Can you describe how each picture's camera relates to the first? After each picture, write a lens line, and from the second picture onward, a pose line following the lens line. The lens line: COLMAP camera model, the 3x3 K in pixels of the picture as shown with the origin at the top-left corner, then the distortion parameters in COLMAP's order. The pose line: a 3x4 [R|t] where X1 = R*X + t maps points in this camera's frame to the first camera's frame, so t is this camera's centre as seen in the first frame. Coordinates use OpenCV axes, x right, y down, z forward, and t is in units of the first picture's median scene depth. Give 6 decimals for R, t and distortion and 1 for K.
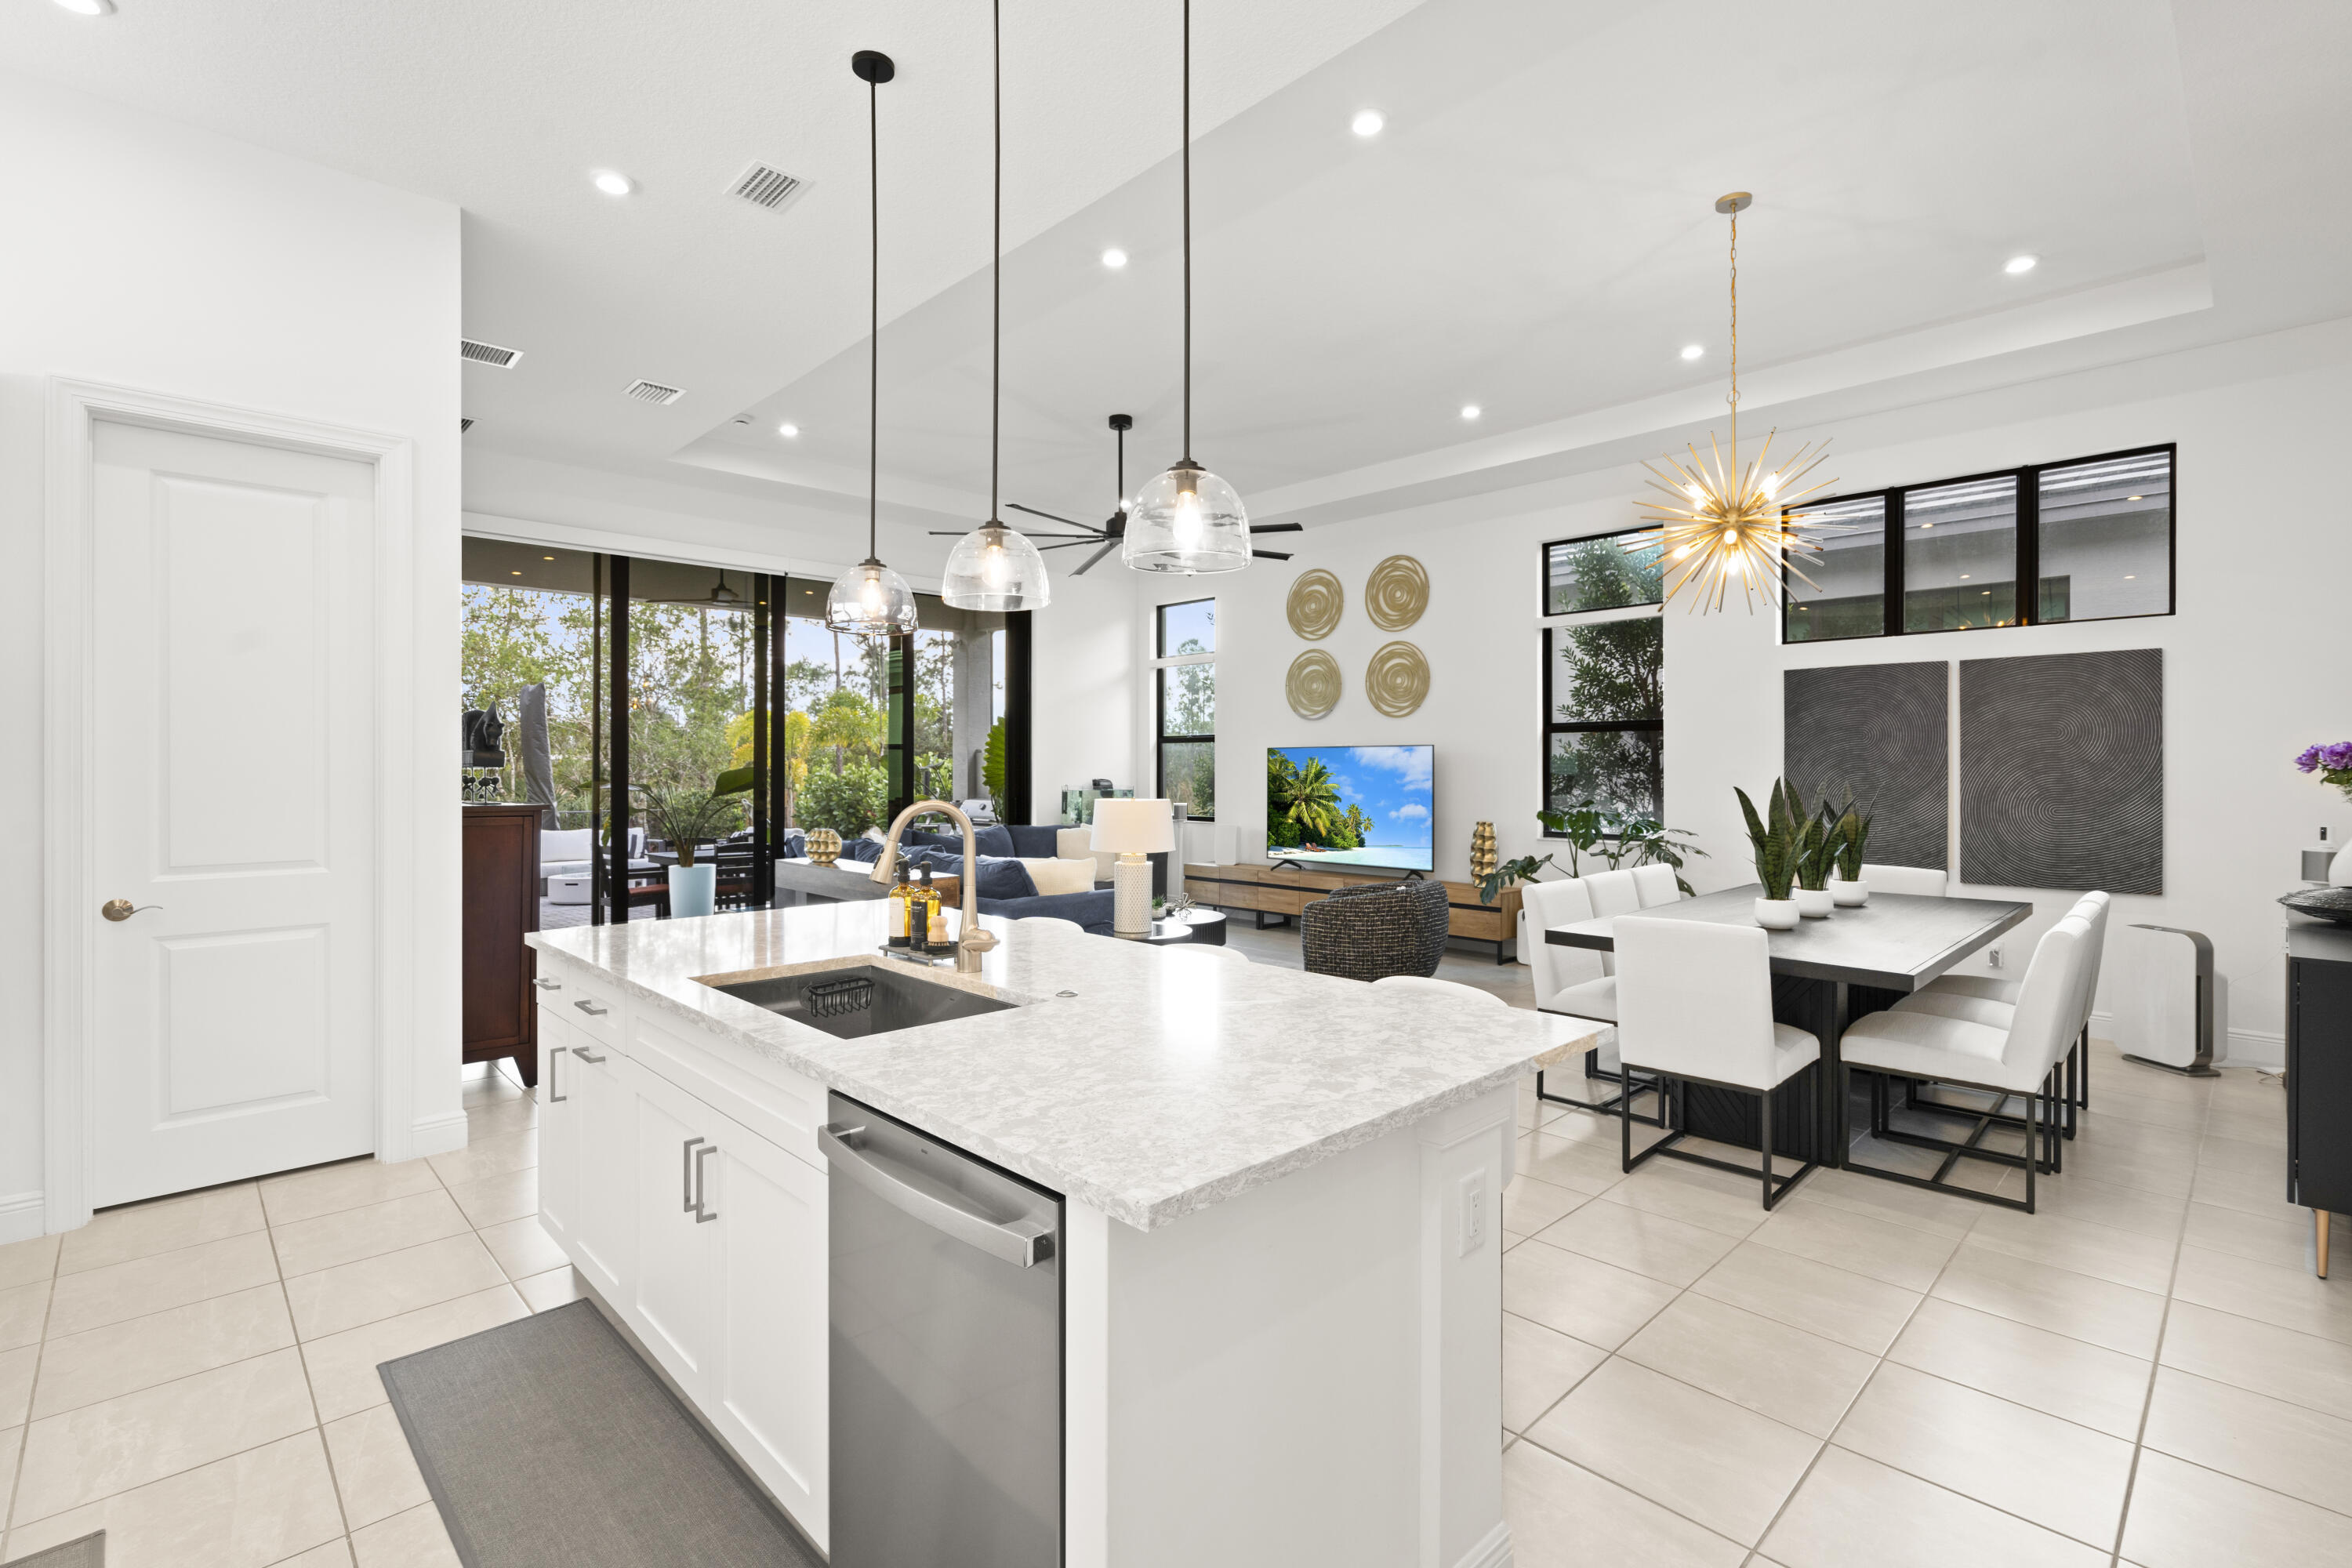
lens RADIAL K [[1072.2, 0, 1175.9], [0, 1072.2, 772.8], [0, 0, 1]] dist [-0.000846, 0.001692]
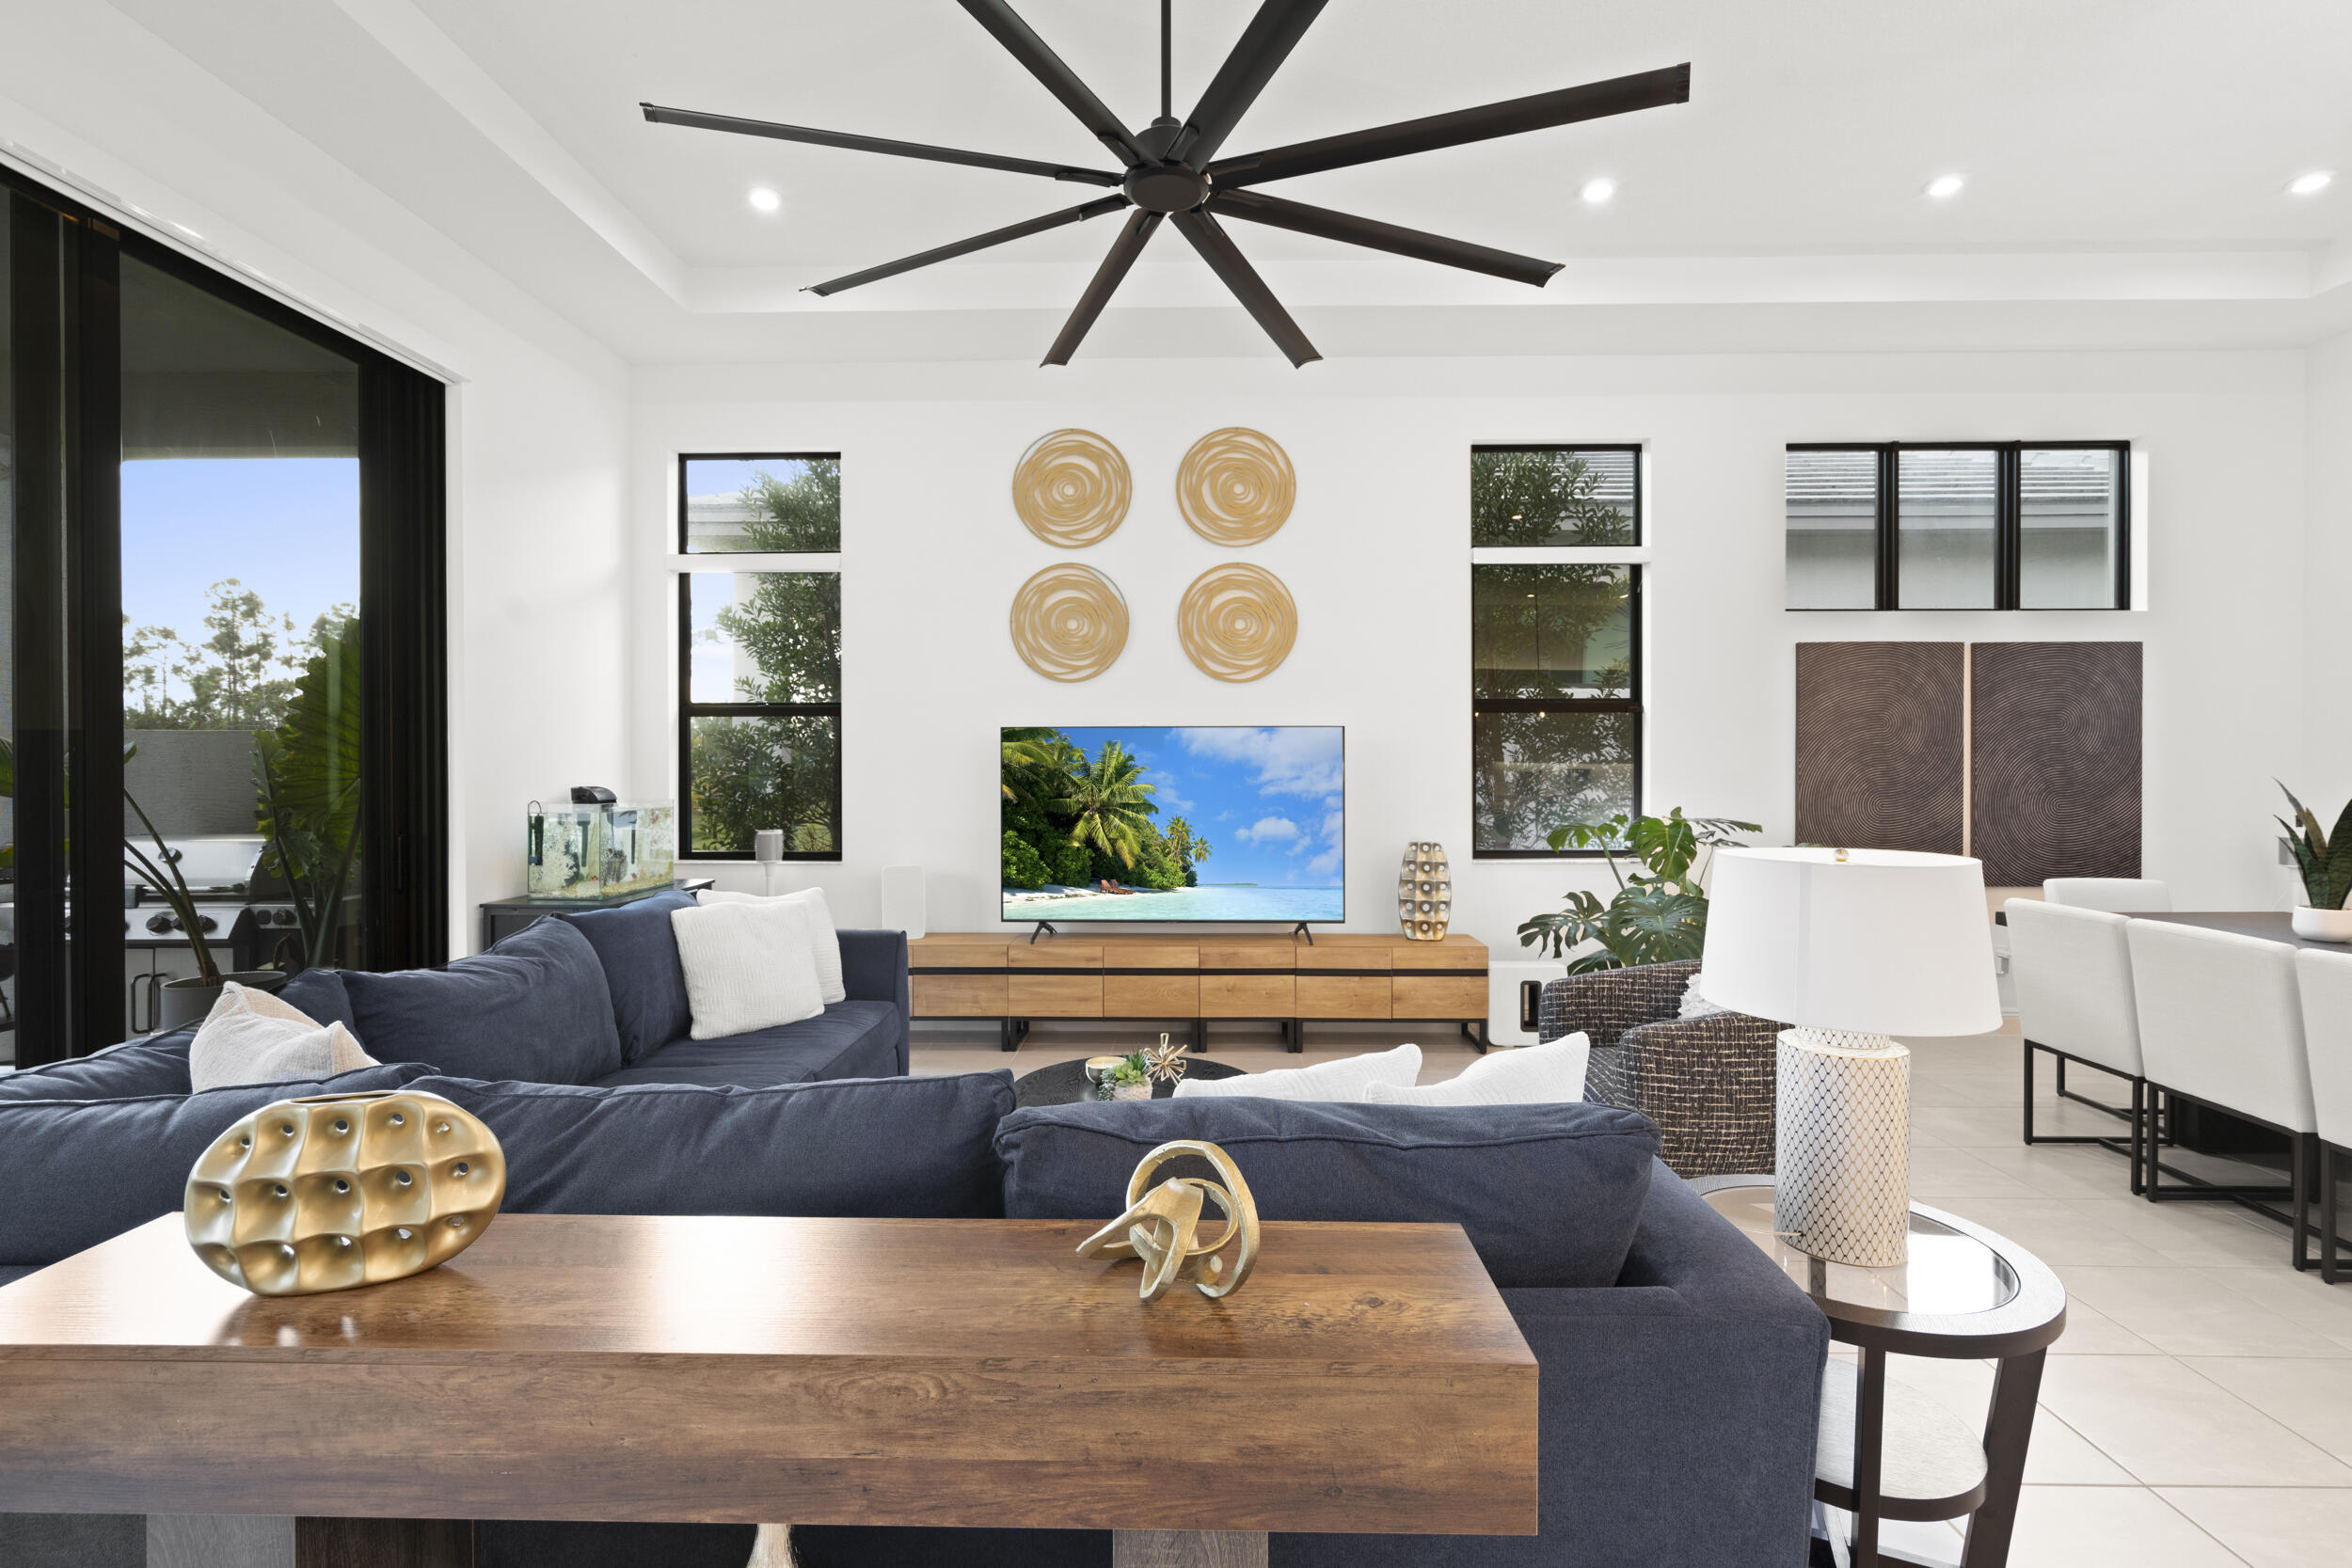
lens RADIAL K [[1072.1, 0, 1169.5], [0, 1072.1, 774.1], [0, 0, 1]] dist [-0.000846, 0.001692]
pose [[0.705968, -0.010903, 0.708160, -0.385925], [0.005713, 0.999937, 0.009700, -0.005598], [-0.708221, -0.002802, 0.705985, 0.818993]]
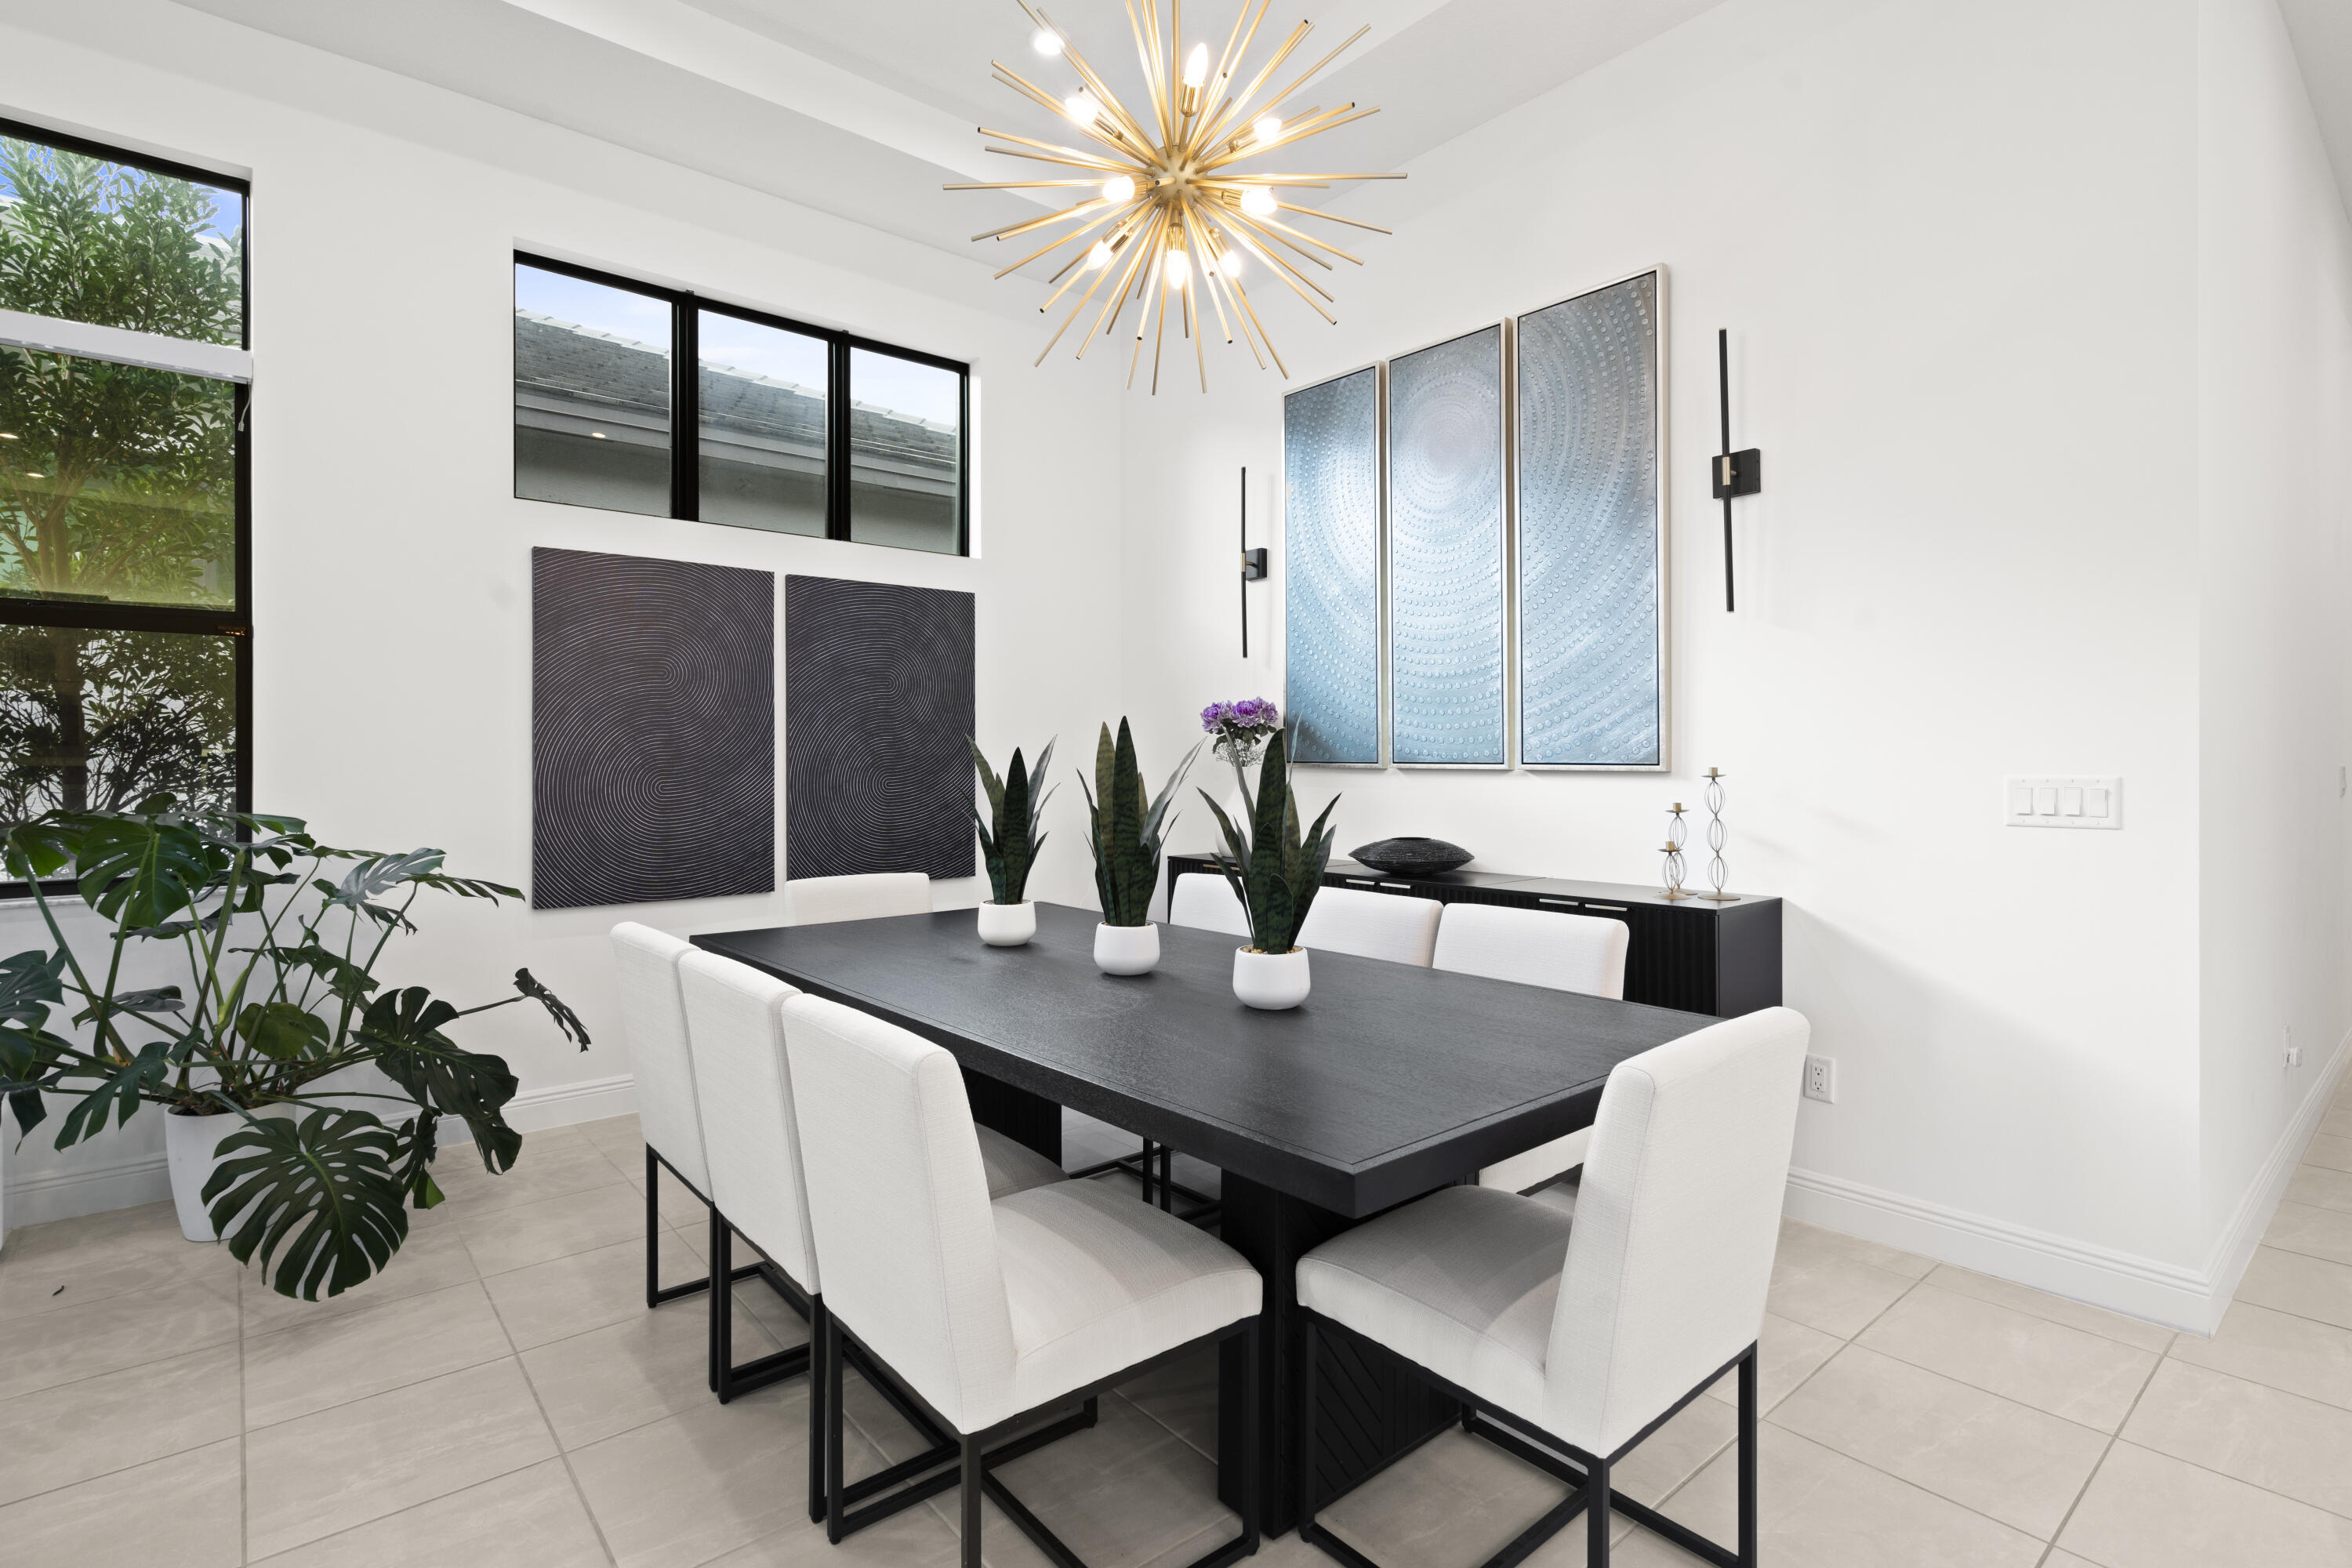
lens RADIAL K [[1122.4, 0, 1168.7], [0, 1122.4, 762.0], [0, 0, 1]] dist [-0.002633, 0.004086]
pose [[0.074603, -0.004667, 0.997202, 0.014924], [0.006177, 0.999972, 0.004218, 0.016293], [-0.997194, 0.005845, 0.074630, 0.677927]]
